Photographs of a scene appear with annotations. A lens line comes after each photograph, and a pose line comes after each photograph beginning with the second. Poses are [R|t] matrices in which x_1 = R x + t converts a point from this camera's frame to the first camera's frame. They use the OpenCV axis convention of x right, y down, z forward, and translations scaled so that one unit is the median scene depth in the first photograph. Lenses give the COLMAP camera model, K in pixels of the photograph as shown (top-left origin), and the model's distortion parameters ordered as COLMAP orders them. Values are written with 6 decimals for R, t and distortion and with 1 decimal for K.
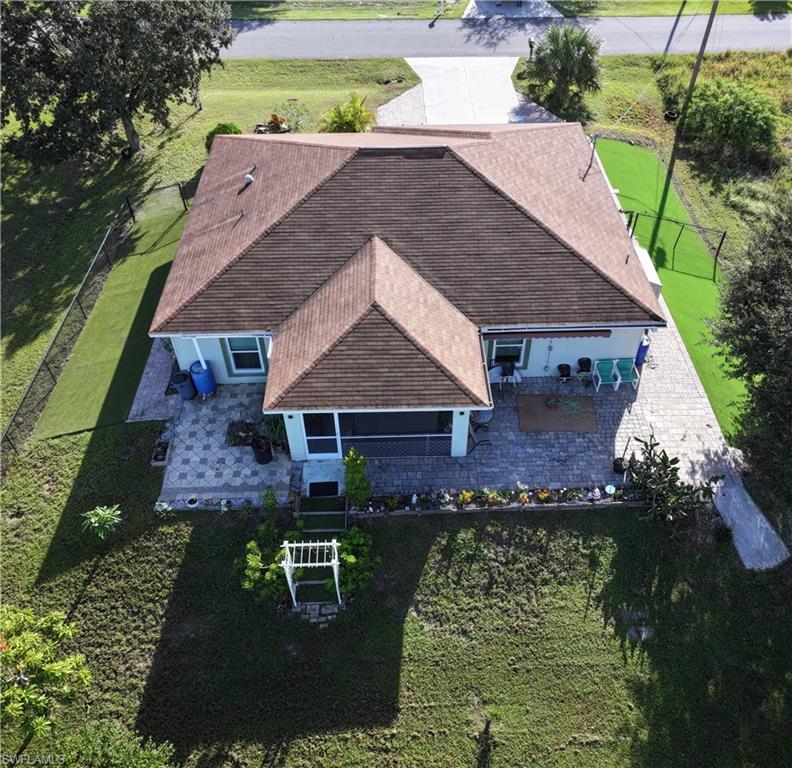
lens RADIAL K [[709.8, 0, 409.8], [0, 709.8, 382.3], [0, 0, 1]] dist [0.006293, -0.008440]
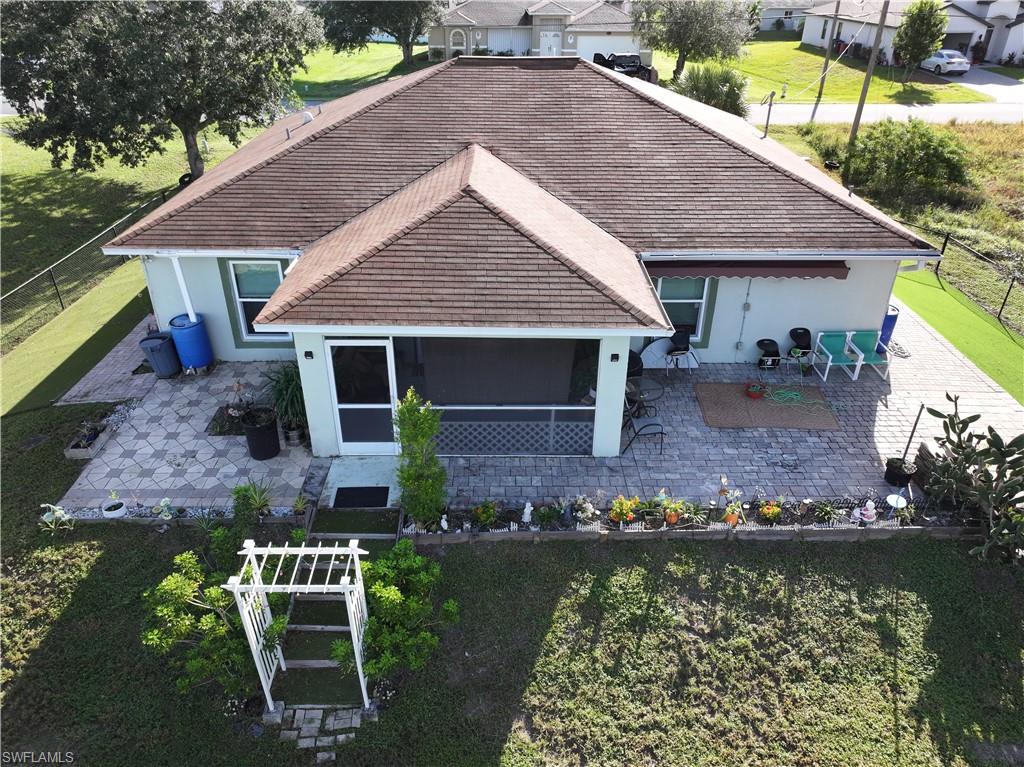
lens RADIAL K [[714.2, 0, 512.0], [0, 714.2, 383.5], [0, 0, 1]] dist [-0.002532, 0.010844]
pose [[0.999718, 0.018730, -0.014573, 0.000716], [-0.021840, 0.966360, -0.256265, 0.211561], [0.009283, 0.256512, 0.966497, 0.463412]]
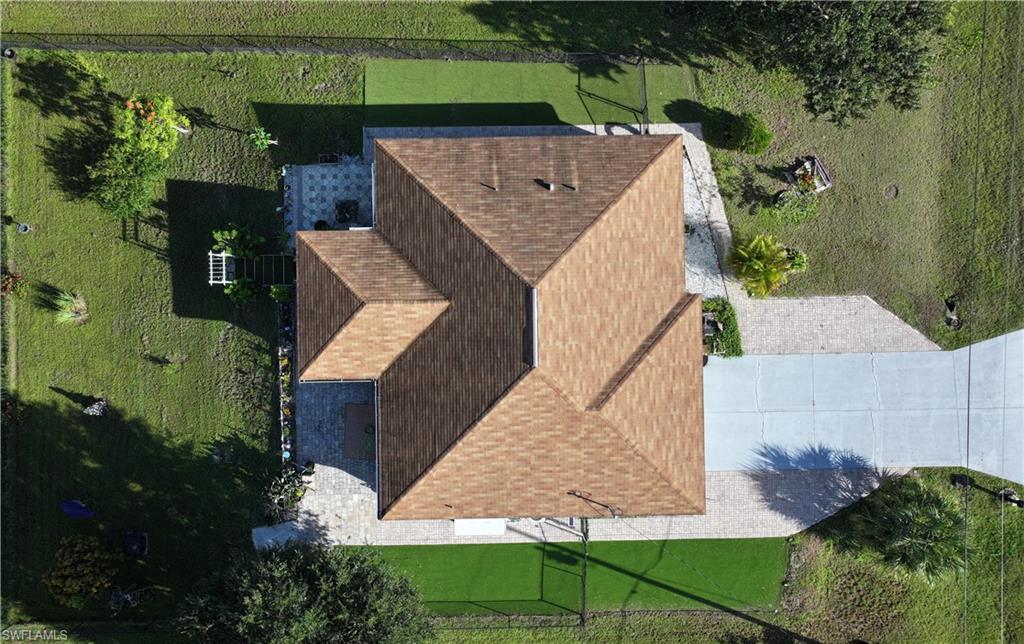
lens RADIAL K [[729.7, 0, 510.1], [0, 729.7, 305.8], [0, 0, 1]] dist [-0.002240, -0.000683]
pose [[-0.018107, 0.999790, -0.009642, -0.037861], [-0.723622, -0.006449, 0.690167, -1.322943], [0.689959, 0.019474, 0.723586, 0.176047]]
